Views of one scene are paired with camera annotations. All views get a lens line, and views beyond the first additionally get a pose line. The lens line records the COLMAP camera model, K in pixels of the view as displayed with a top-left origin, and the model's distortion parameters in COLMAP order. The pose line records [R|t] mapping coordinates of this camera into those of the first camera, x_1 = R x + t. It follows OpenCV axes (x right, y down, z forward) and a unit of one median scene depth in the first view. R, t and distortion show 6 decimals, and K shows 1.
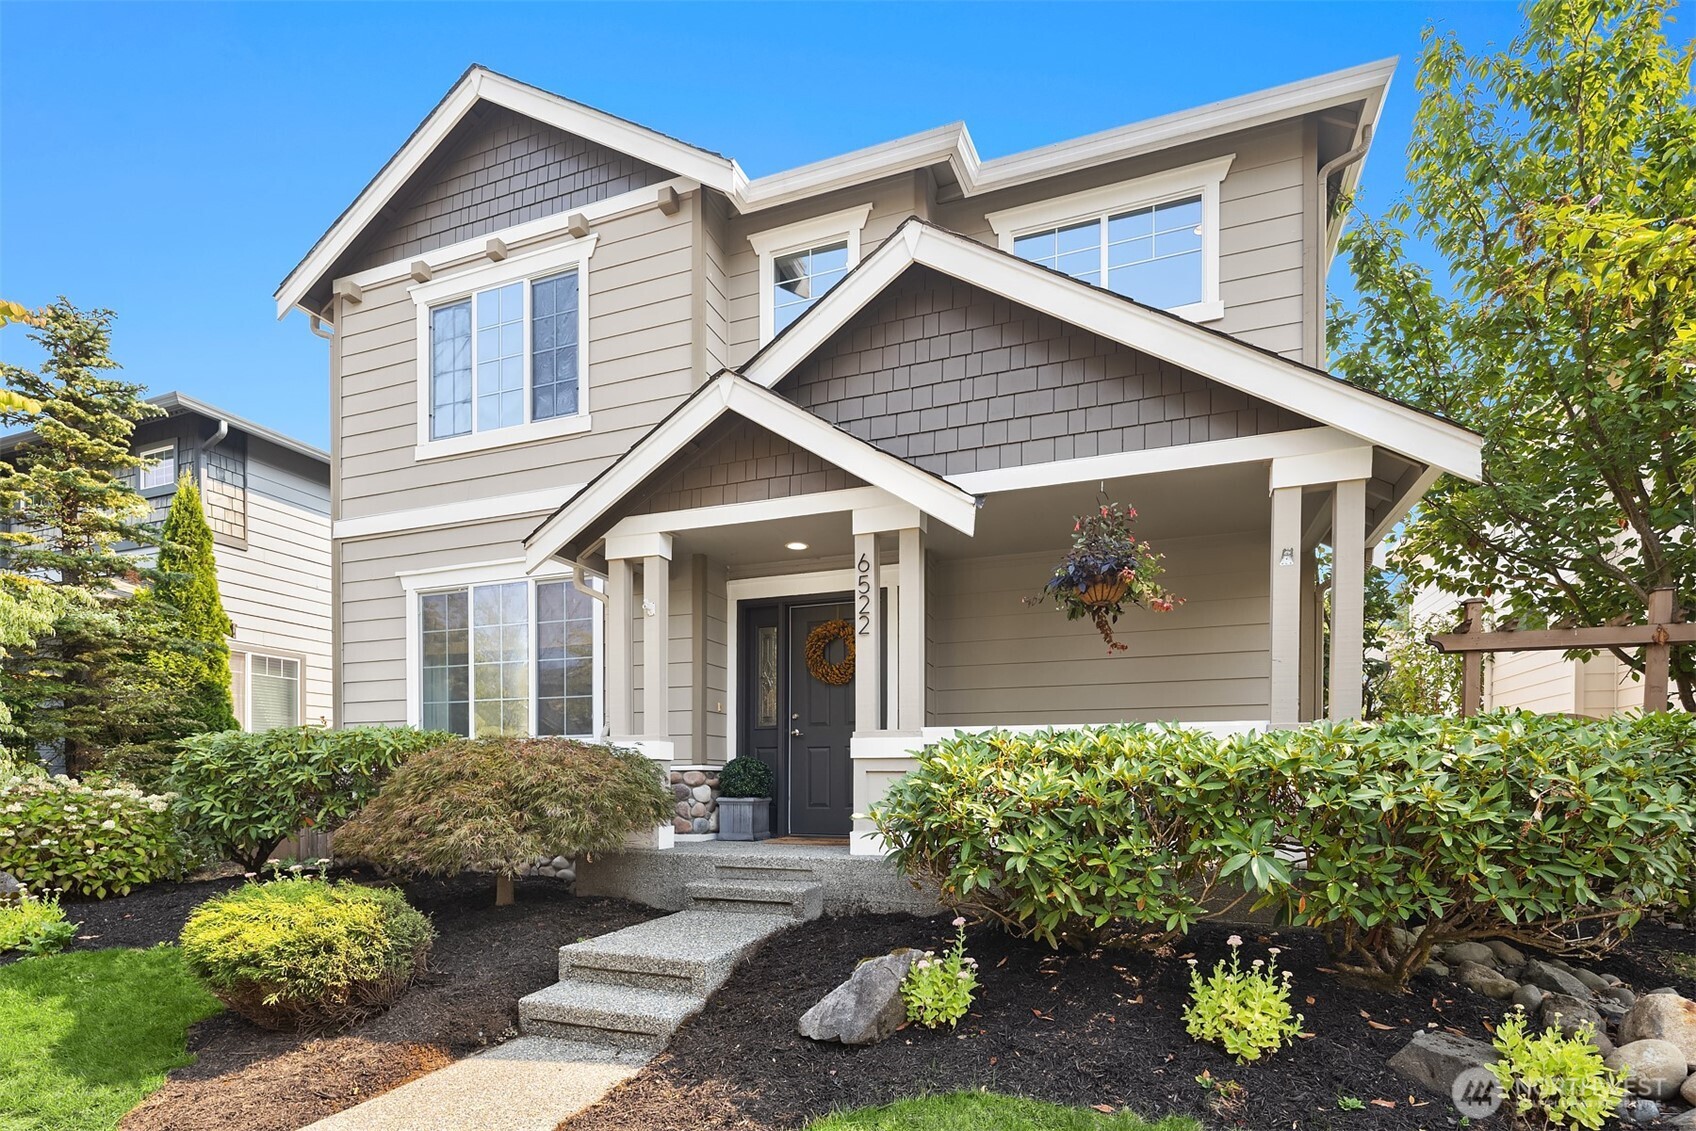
lens RADIAL K [[804.8, 0, 848.0], [0, 804.8, 565.5], [0, 0, 1]] dist [-0.000627, -0.000203]
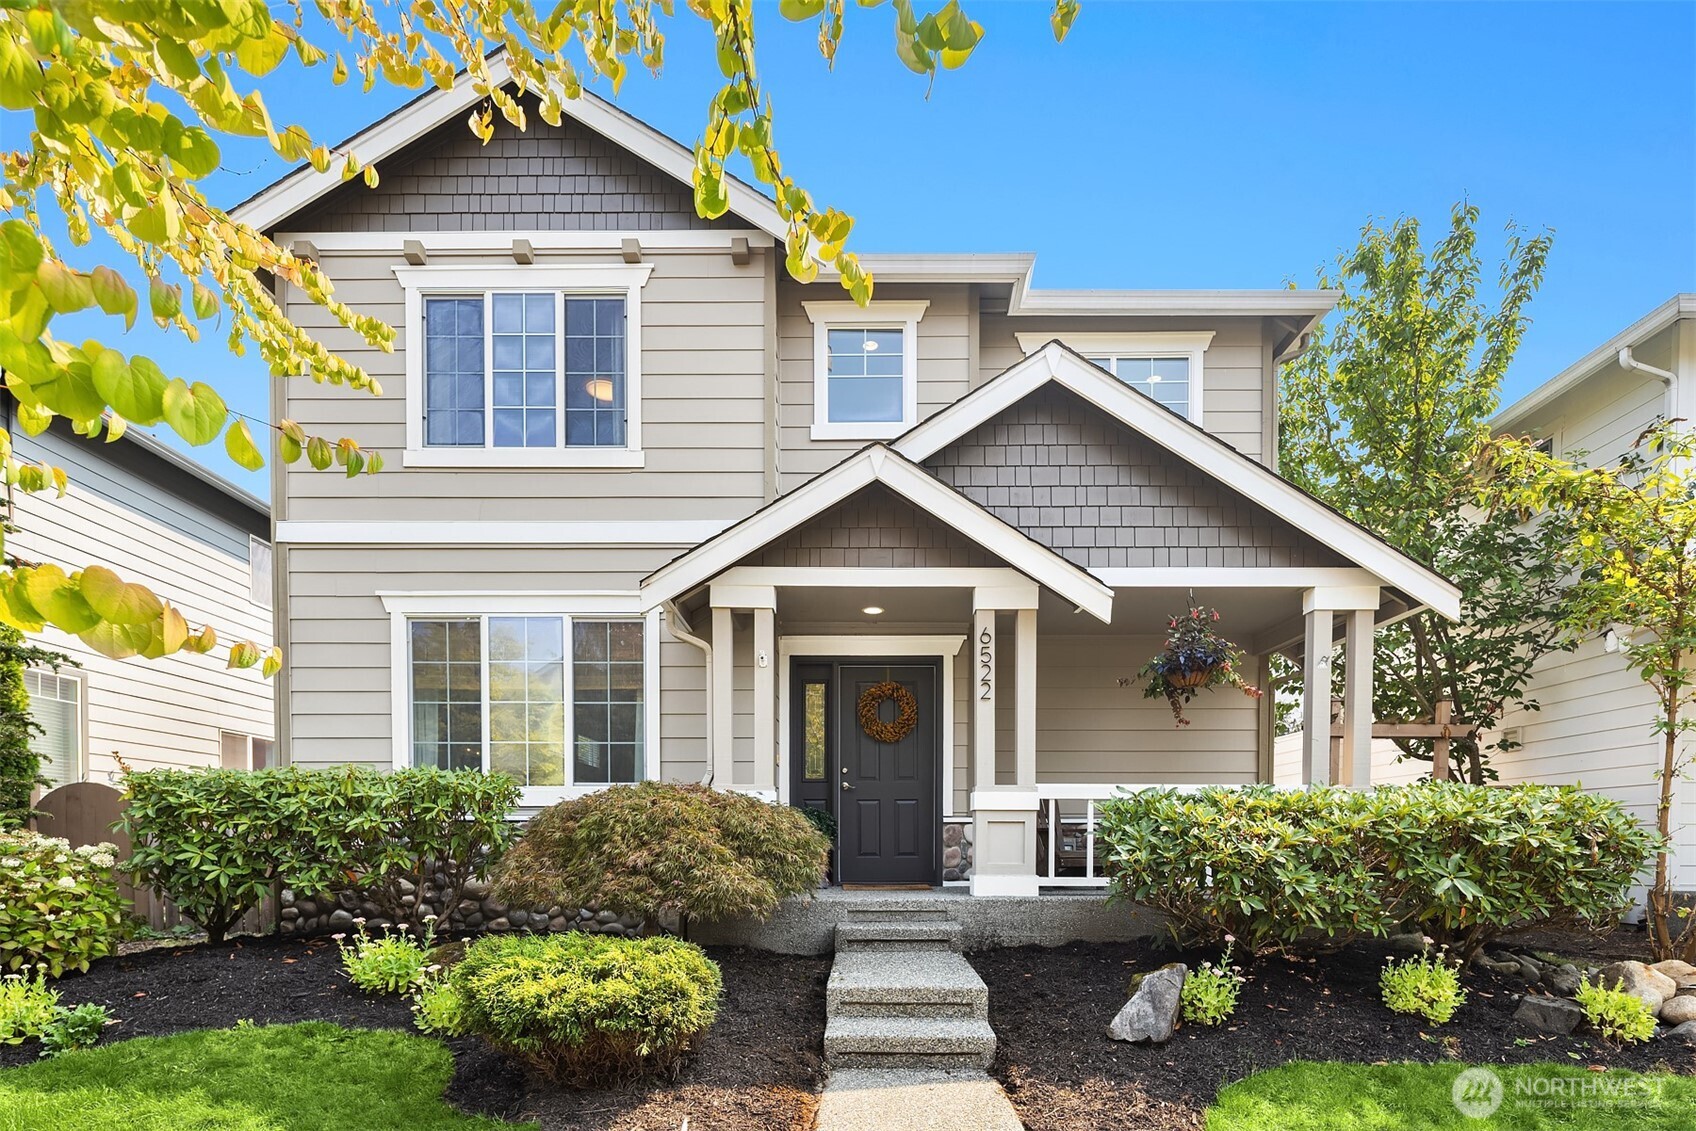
lens RADIAL K [[805.1, 0, 850.0], [0, 805.1, 618.1], [0, 0, 1]] dist [0.000302, -0.000463]
pose [[0.937195, 0.093465, 0.336052, -0.520615], [-0.091245, 0.995576, -0.022431, 0.014766], [-0.336661, -0.009641, 0.941576, 0.008946]]
